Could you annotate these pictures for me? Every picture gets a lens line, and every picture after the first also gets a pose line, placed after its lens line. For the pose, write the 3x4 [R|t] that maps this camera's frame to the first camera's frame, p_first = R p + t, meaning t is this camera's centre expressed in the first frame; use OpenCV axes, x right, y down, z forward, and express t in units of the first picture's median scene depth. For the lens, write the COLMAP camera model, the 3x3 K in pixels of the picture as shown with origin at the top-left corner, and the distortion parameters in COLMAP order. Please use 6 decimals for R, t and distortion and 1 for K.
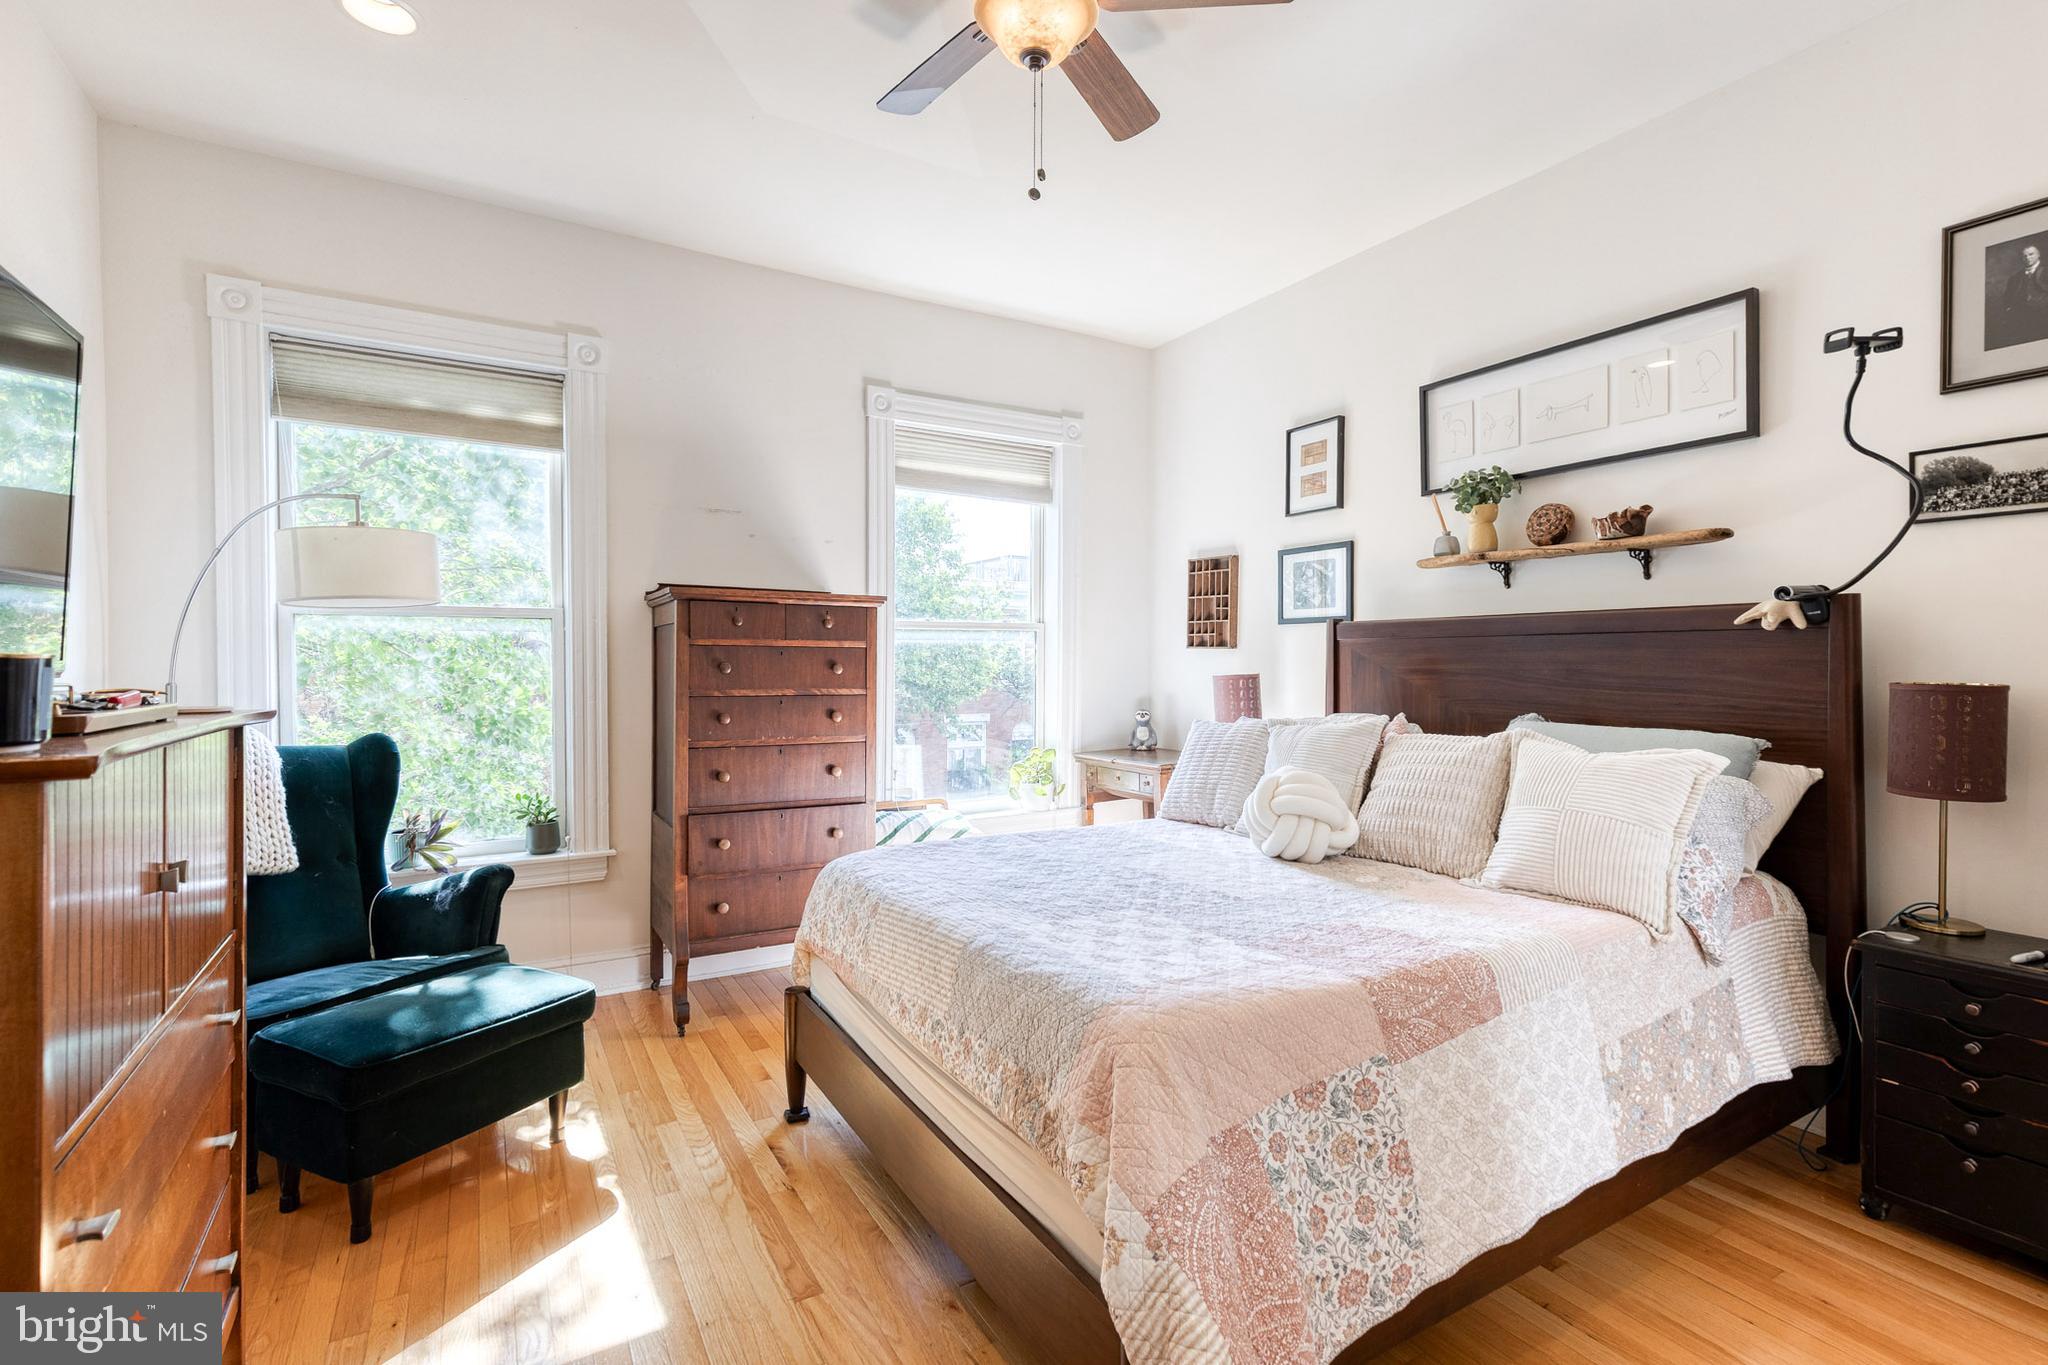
lens RADIAL K [[922.9, 0, 1034.2], [0, 922.9, 678.4], [0, 0, 1]] dist [0.010182, -0.001658]
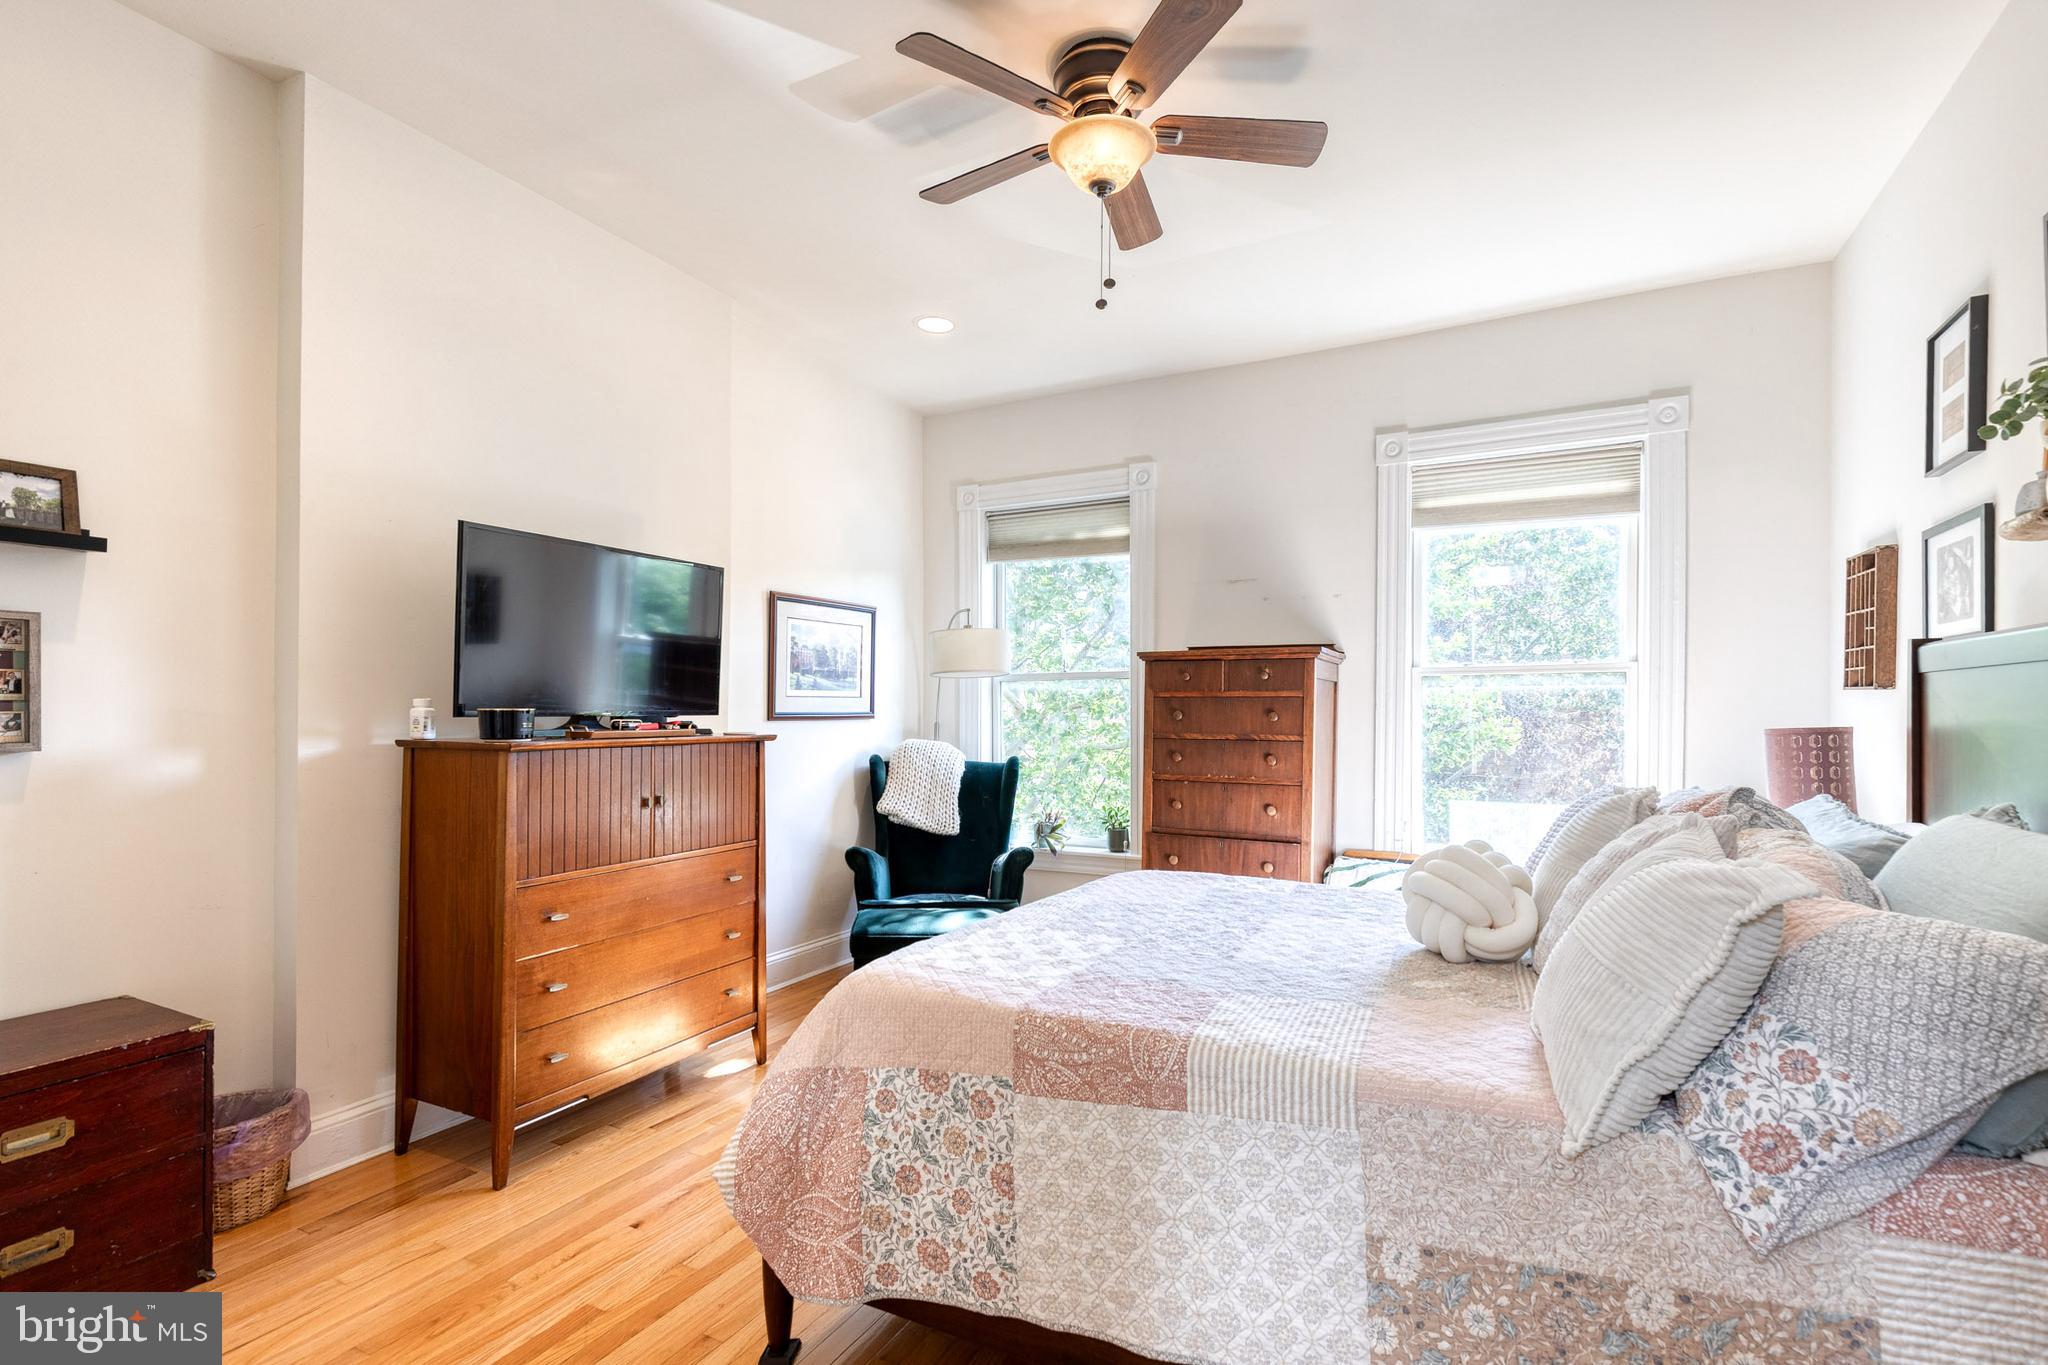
lens RADIAL K [[907.5, 0, 1059.3], [0, 907.5, 718.4], [0, 0, 1]] dist [0.014081, -0.011433]
pose [[0.550991, 0.005660, -0.834492, 0.933469], [-0.013377, 0.999908, -0.002050, -0.004258], [0.834404, 0.012292, 0.551016, 0.342585]]
